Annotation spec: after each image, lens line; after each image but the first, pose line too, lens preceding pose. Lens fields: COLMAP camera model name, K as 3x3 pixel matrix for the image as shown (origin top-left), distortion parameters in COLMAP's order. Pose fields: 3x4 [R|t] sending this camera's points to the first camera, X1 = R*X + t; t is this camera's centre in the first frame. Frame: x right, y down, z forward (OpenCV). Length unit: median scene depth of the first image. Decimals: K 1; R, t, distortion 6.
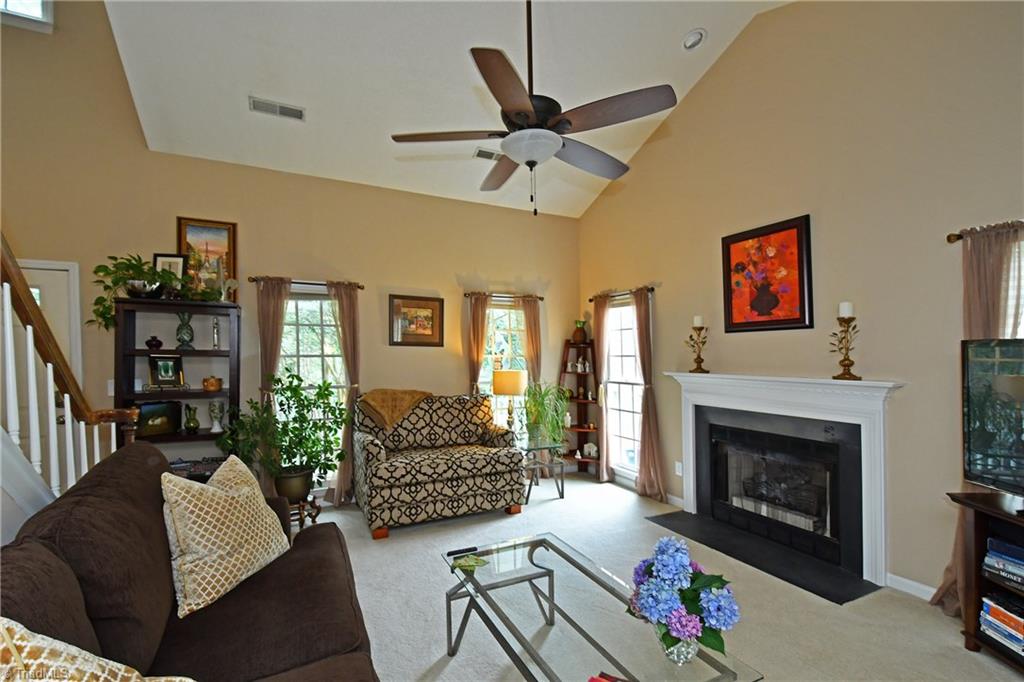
lens RADIAL K [[456.2, 0, 507.6], [0, 456.2, 358.9], [0, 0, 1]] dist [0.004266, -0.003421]
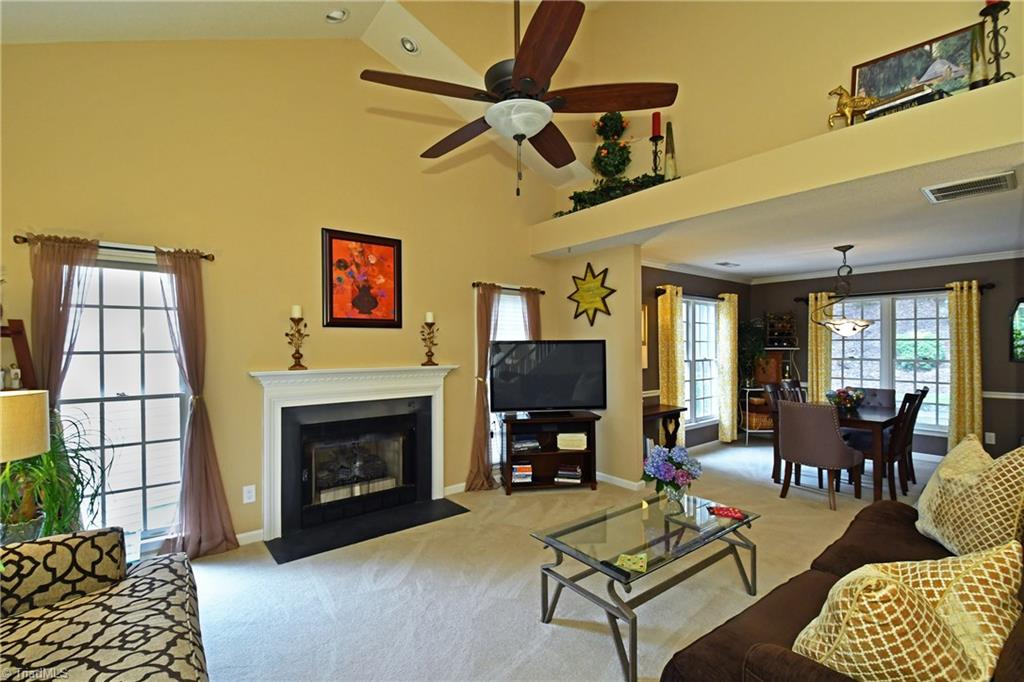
lens RADIAL K [[456.2, 0, 511.2], [0, 456.2, 350.9], [0, 0, 1]] dist [0.004266, -0.003421]
pose [[-0.205486, -0.000752, 0.978660, -0.608564], [0.018487, 0.999818, 0.004650, -0.002969], [-0.978485, 0.019048, -0.205435, 0.885211]]
